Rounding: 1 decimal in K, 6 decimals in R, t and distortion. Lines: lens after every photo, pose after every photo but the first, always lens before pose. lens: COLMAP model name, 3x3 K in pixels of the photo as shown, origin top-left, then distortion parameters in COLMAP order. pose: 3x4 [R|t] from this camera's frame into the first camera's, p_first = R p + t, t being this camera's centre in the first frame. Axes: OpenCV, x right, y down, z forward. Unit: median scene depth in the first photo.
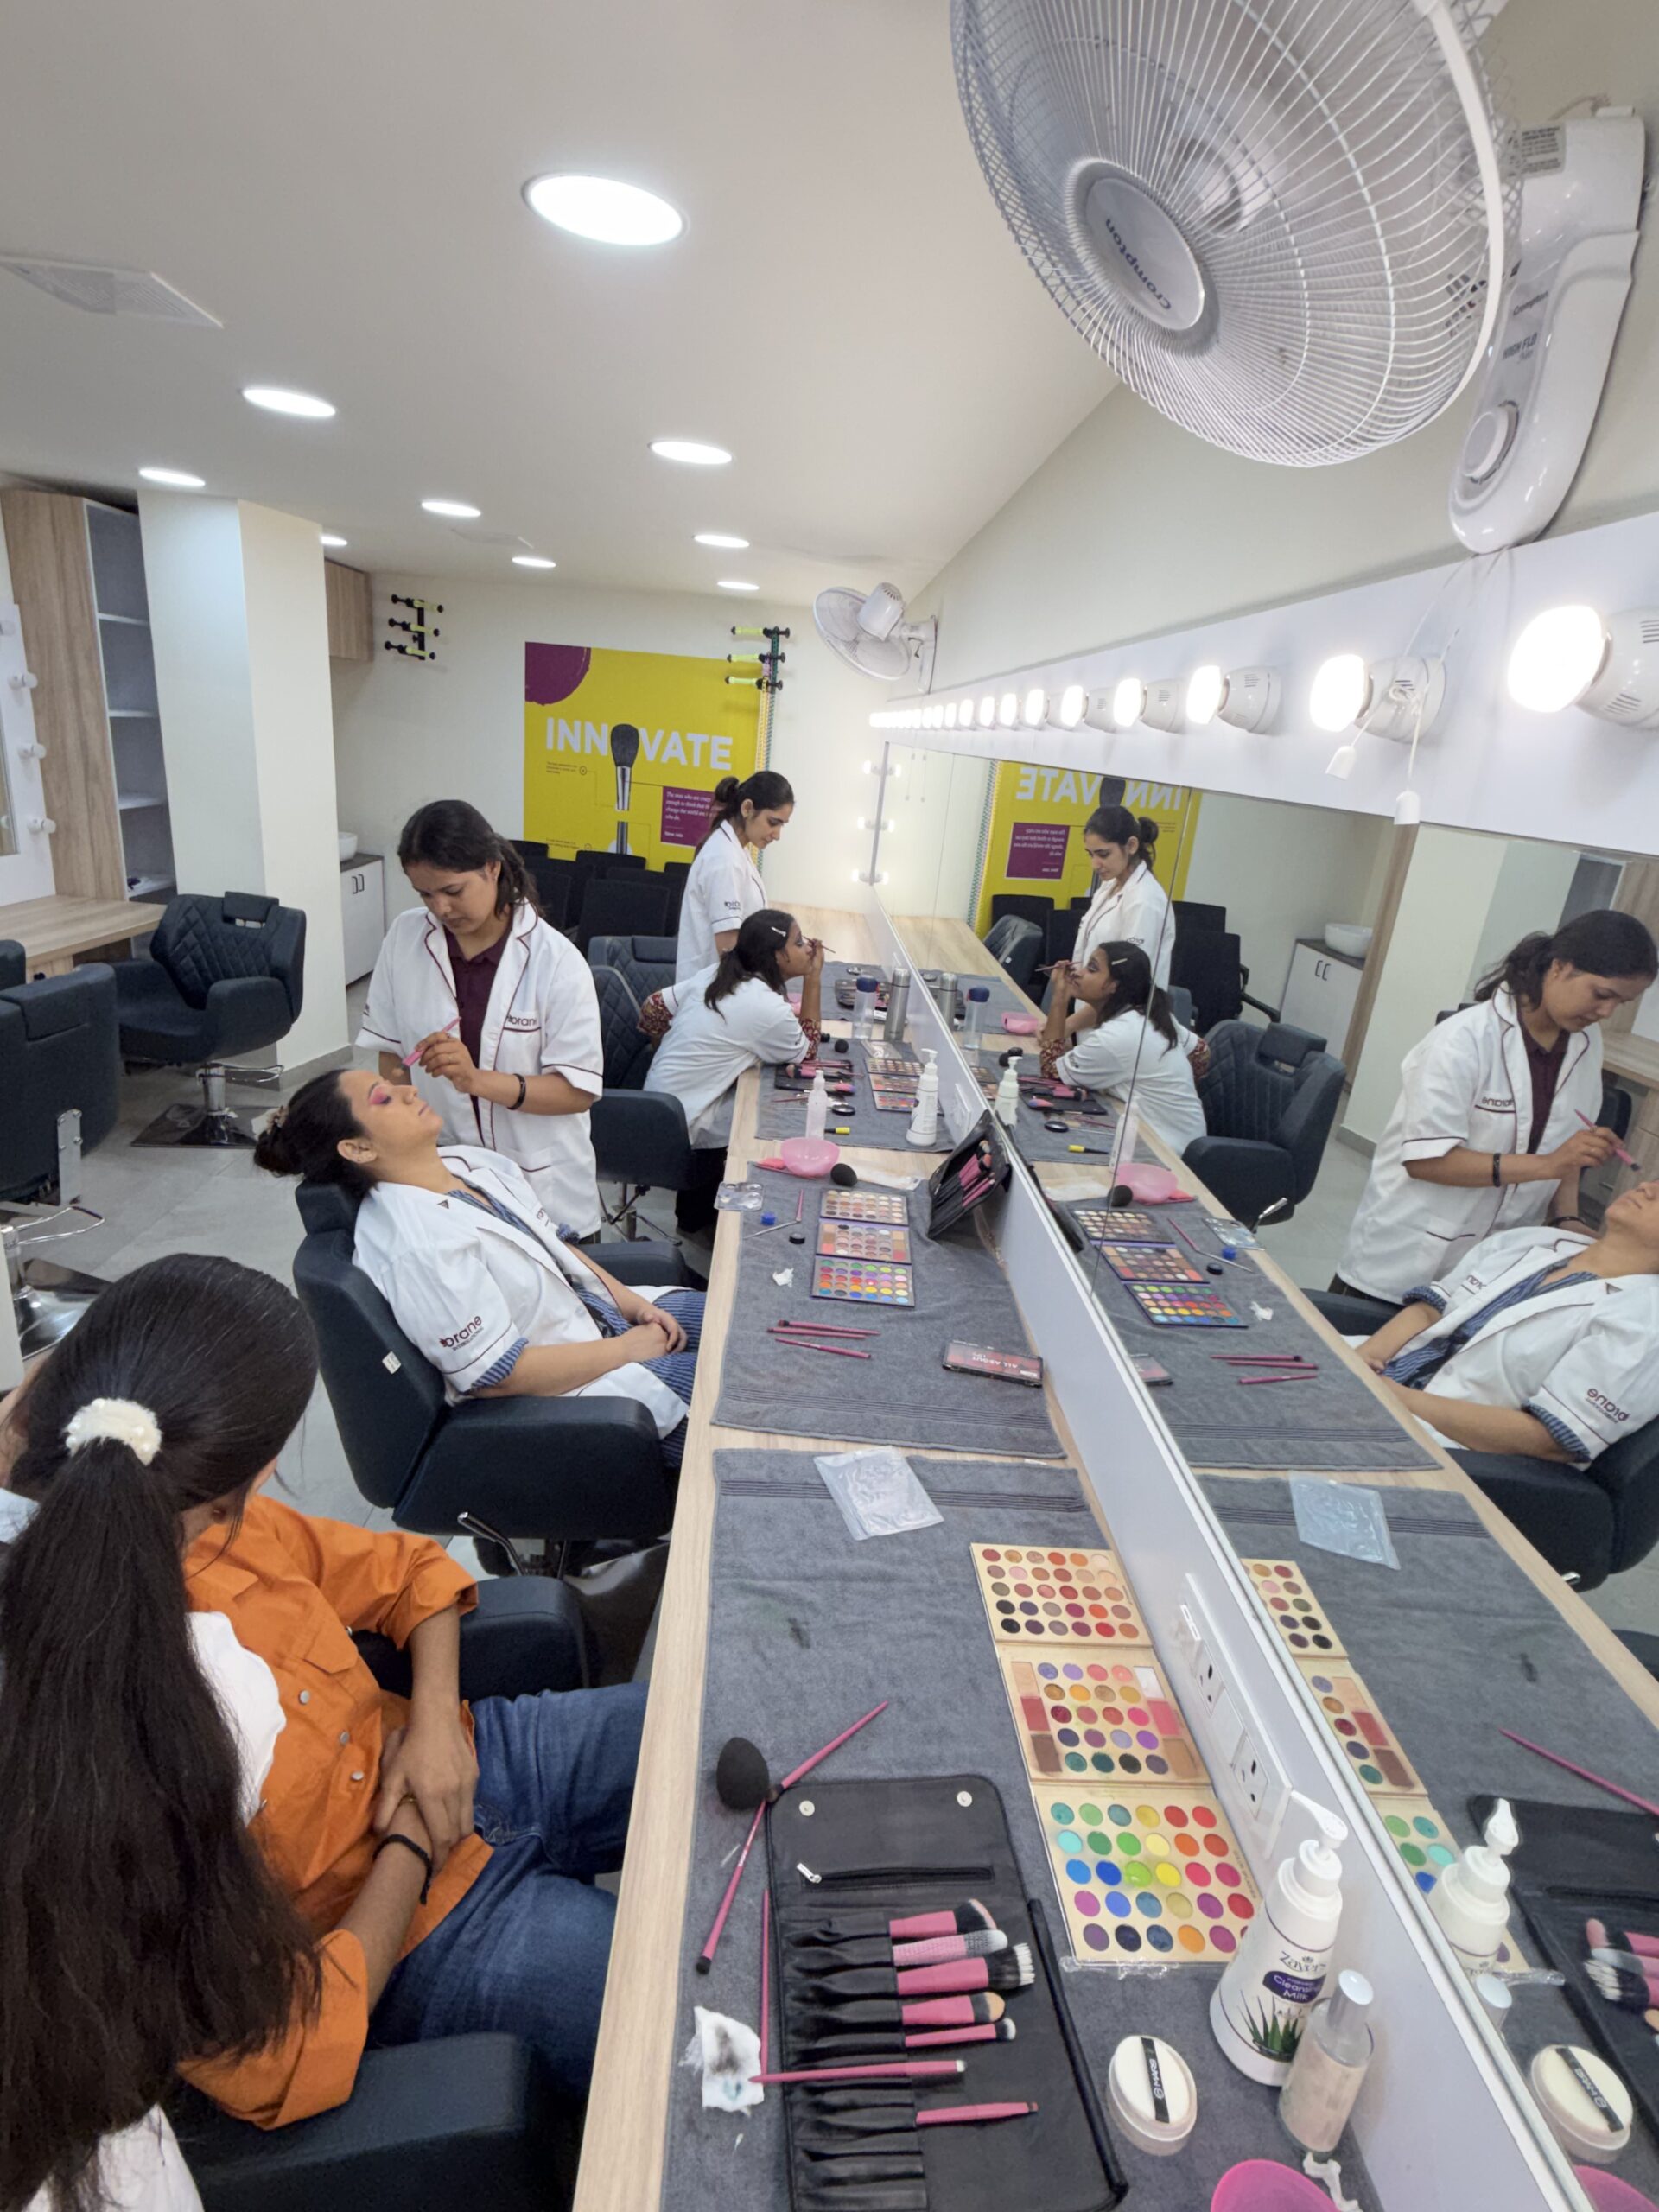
lens RADIAL K [[1098.7, 0, 768.2], [0, 1098.7, 1103.4], [0, 0, 1]] dist [0.000684, 0.000161]
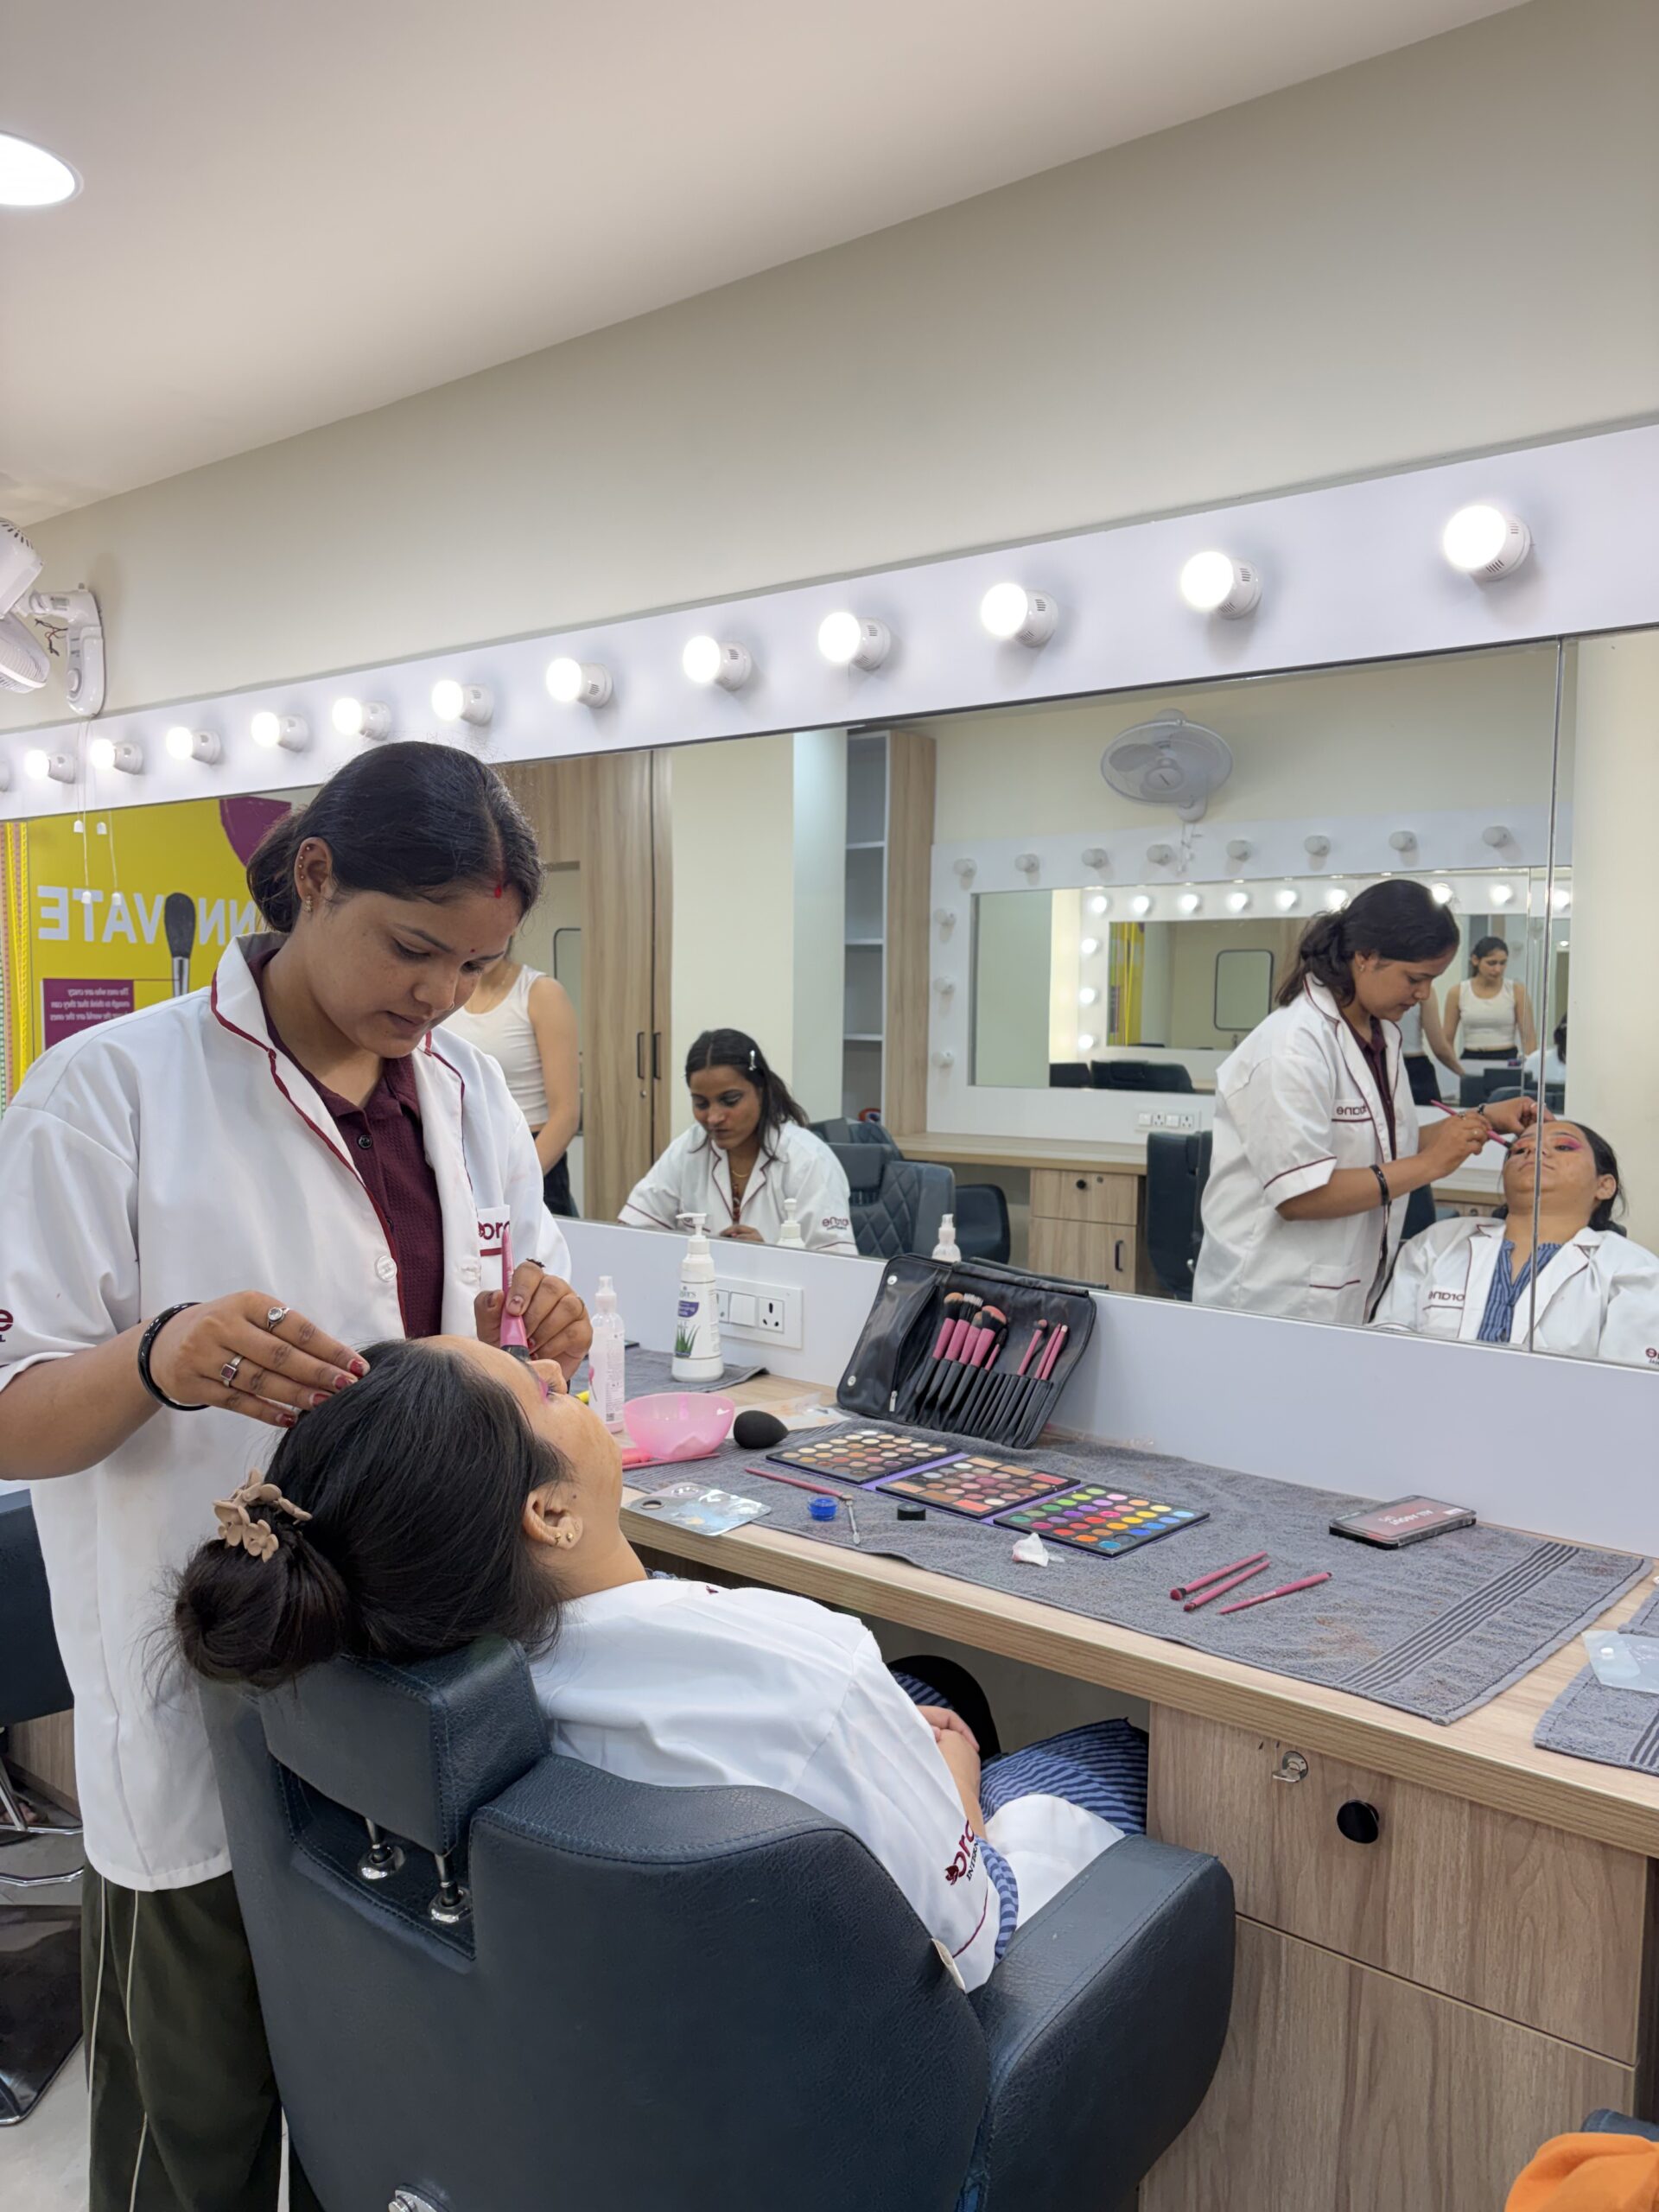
lens RADIAL K [[1691.2, 0, 829.5], [0, 1691.2, 1106.0], [0, 0, 1]] dist [-0.074432, 0.163186]
pose [[0.612936, -0.114102, 0.781851, -0.636537], [0.280332, 0.956549, -0.080170, -0.013405], [-0.738731, 0.268317, 0.618290, 0.477745]]
